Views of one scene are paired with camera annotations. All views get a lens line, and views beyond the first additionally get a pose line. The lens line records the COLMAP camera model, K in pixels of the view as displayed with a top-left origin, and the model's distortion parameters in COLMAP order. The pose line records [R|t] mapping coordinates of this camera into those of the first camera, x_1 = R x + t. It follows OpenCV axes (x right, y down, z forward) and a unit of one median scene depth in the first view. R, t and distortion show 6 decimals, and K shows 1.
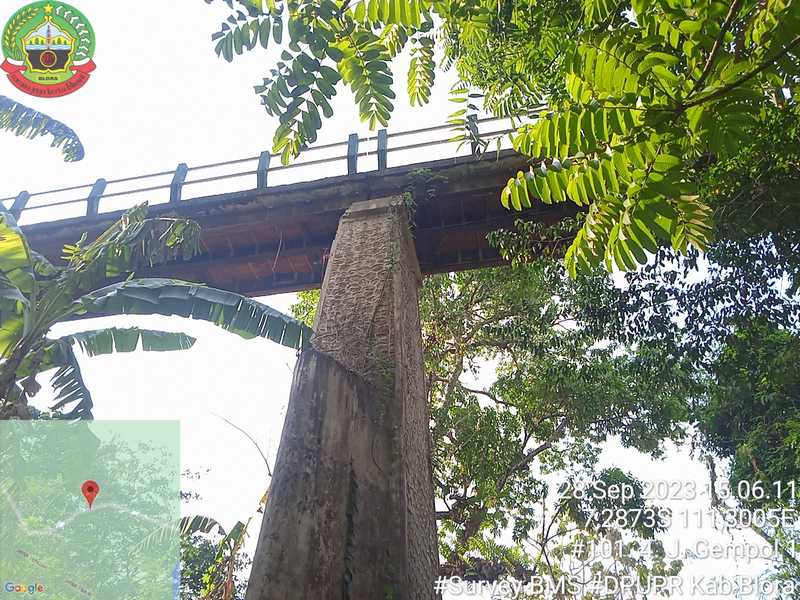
lens RADIAL K [[657.8, 0, 402.8], [0, 657.8, 304.0], [0, 0, 1]] dist [0.068231, -0.087198]
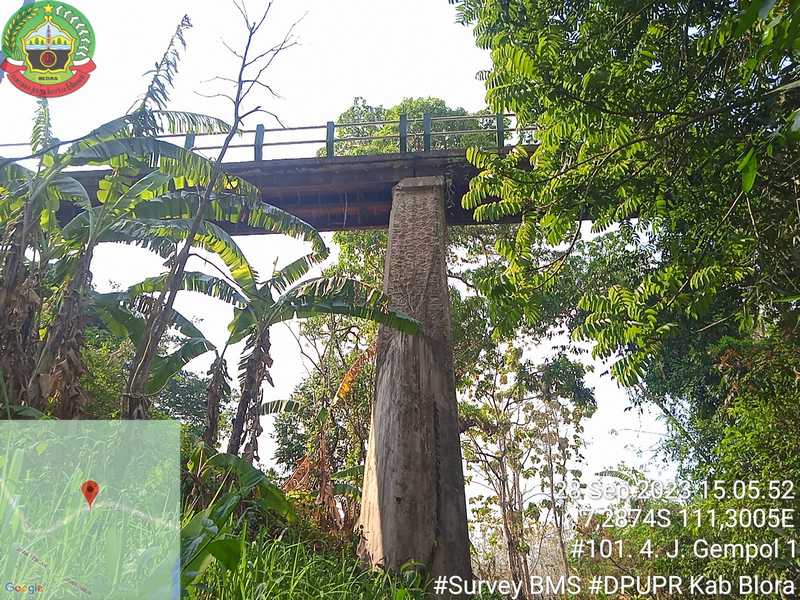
lens RADIAL K [[657.8, 0, 402.8], [0, 657.8, 304.0], [0, 0, 1]] dist [0.068231, -0.087198]
pose [[0.994523, 0.040354, 0.096416, -0.175232], [-0.063347, 0.966451, 0.248917, -0.214174], [-0.083136, -0.253661, 0.963714, -0.292543]]
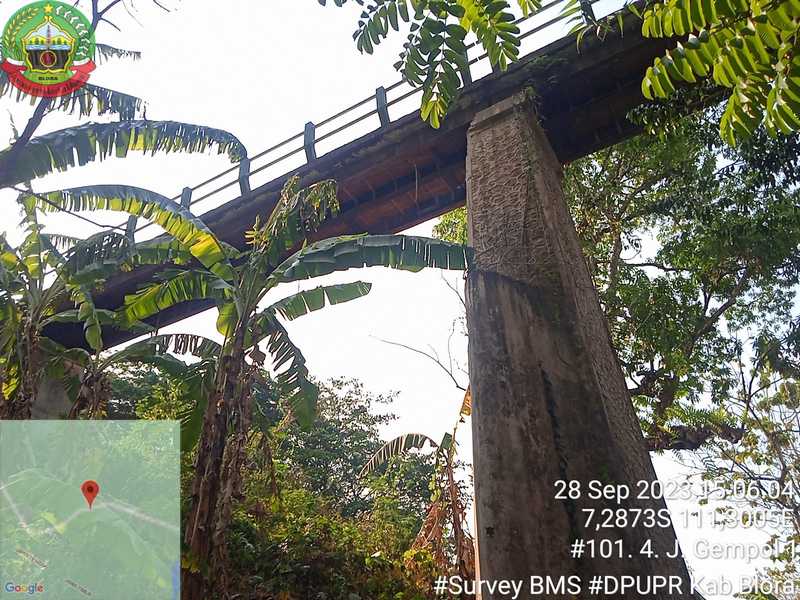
lens RADIAL K [[657.8, 0, 402.8], [0, 657.8, 304.0], [0, 0, 1]] dist [0.068231, -0.087198]
pose [[0.946540, -0.221459, -0.234557, -0.008508], [0.252292, 0.961326, 0.110463, -0.014044], [0.201023, -0.163734, 0.965806, -0.029817]]
